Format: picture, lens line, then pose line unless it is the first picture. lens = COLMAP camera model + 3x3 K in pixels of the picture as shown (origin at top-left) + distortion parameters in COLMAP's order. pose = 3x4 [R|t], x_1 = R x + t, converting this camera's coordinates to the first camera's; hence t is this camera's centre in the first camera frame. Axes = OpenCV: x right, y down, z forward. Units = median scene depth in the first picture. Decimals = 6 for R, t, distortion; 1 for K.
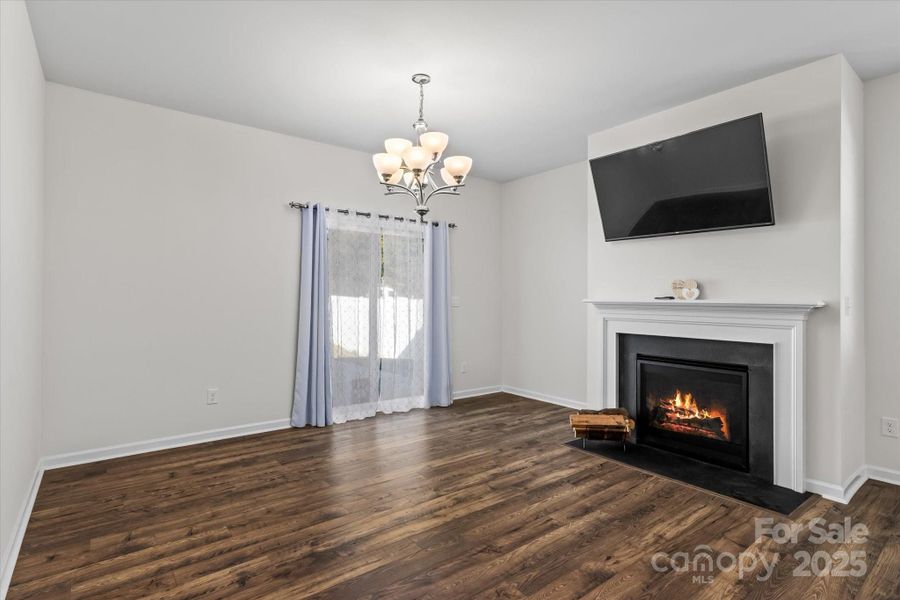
lens RADIAL K [[441.3, 0, 435.8], [0, 441.3, 296.1], [0, 0, 1]] dist [0.000324, -0.000011]
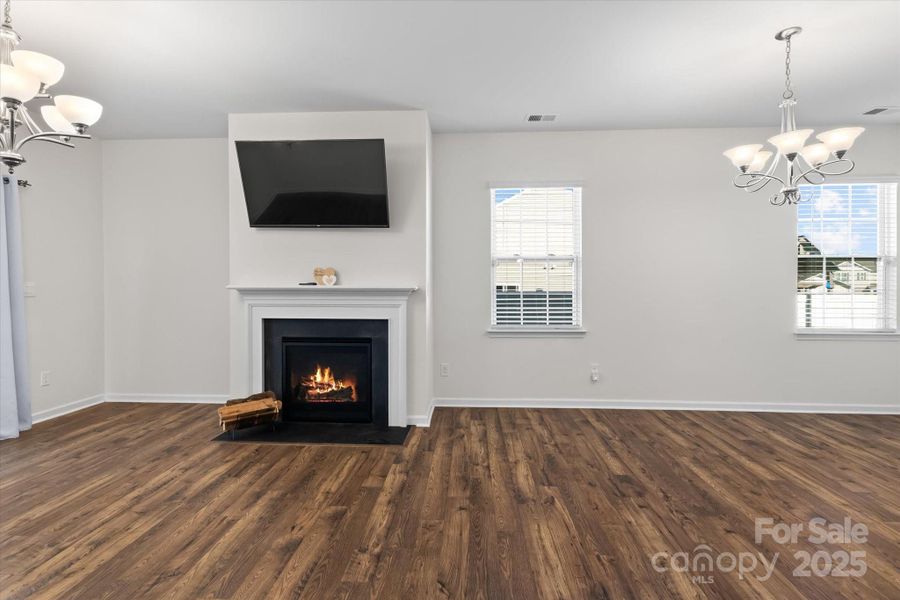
lens RADIAL K [[446.9, 0, 446.0], [0, 446.9, 292.5], [0, 0, 1]] dist [-0.002440, -0.000405]
pose [[0.644766, -0.016671, 0.764198, -0.128592], [-0.000773, 0.999747, 0.022462, -0.000059], [-0.764379, -0.015074, 0.644590, 0.021007]]
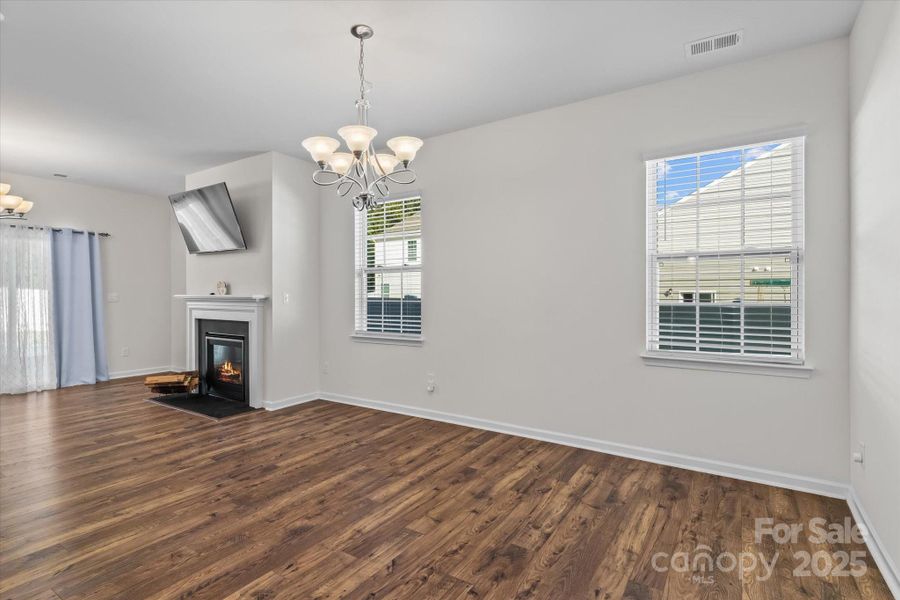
lens RADIAL K [[446.9, 0, 446.0], [0, 446.9, 292.5], [0, 0, 1]] dist [-0.002440, -0.000405]
pose [[0.937969, -0.003593, 0.346700, 0.848938], [0.002736, 0.999992, 0.002962, -0.002230], [-0.346708, -0.001830, 0.937971, -0.790978]]
